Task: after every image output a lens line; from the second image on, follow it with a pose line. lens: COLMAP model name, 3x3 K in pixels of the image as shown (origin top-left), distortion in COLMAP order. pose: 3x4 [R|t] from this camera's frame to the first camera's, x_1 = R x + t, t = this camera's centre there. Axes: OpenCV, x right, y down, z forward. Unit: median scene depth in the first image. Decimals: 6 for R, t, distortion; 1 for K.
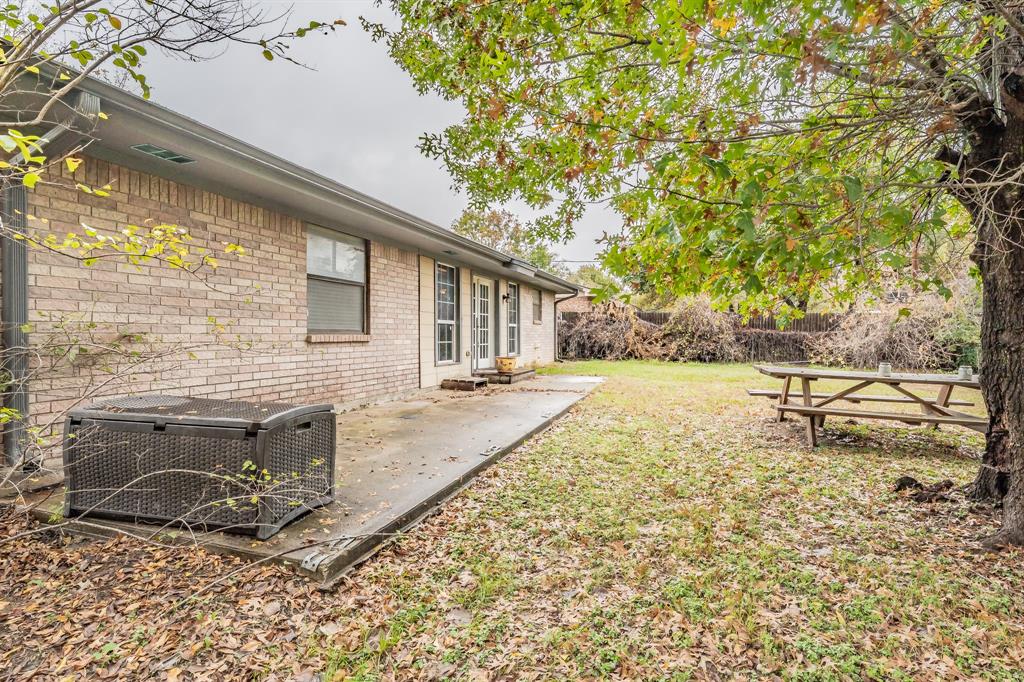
lens RADIAL K [[517.1, 0, 511.0], [0, 517.1, 336.5], [0, 0, 1]] dist [-0.002986, -0.000429]
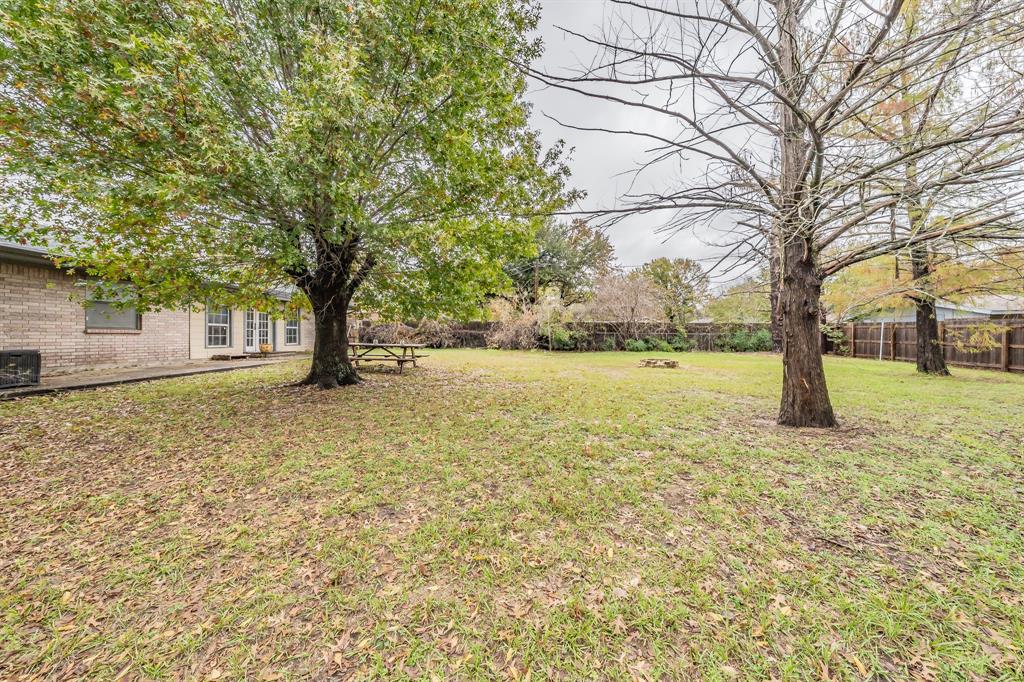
lens RADIAL K [[362.1, 0, 511.9], [0, 362.1, 340.4], [0, 0, 1]] dist [-0.005191, 0.000488]
pose [[0.968411, -0.013630, 0.248987, 0.570079], [0.013408, 0.999907, 0.002586, 0.038374], [-0.248999, 0.000834, 0.968503, -0.522075]]
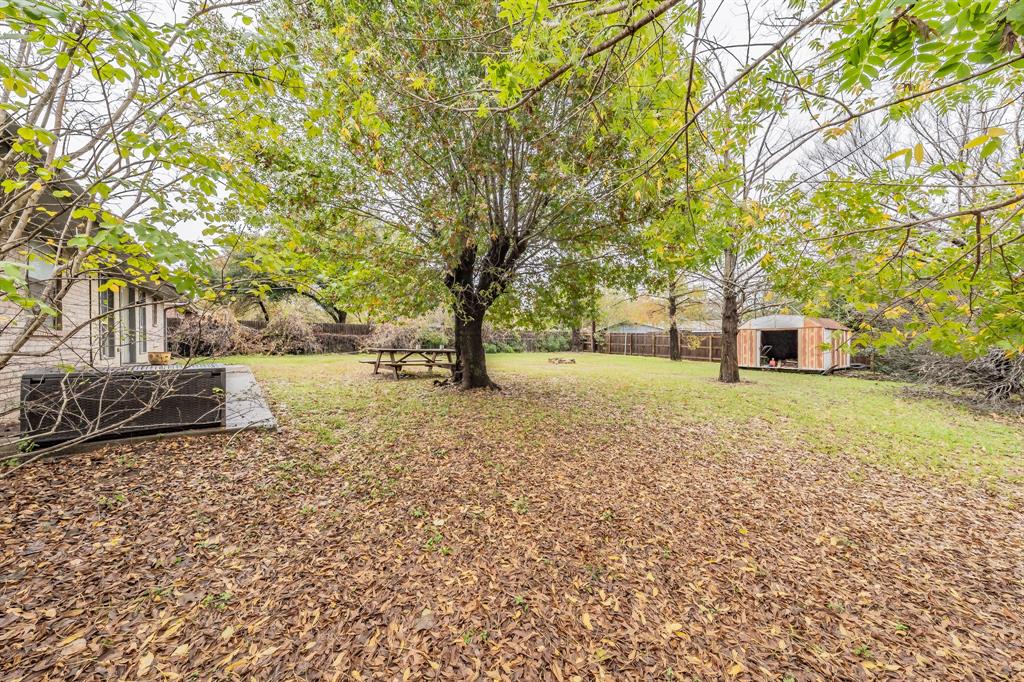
lens RADIAL K [[362.1, 0, 508.7], [0, 362.1, 339.8], [0, 0, 1]] dist [-0.005191, 0.000488]
pose [[0.549973, -0.006959, 0.835153, -0.308211], [0.009149, 0.999955, 0.002308, 0.016982], [-0.835132, 0.006371, 0.550012, -0.206205]]
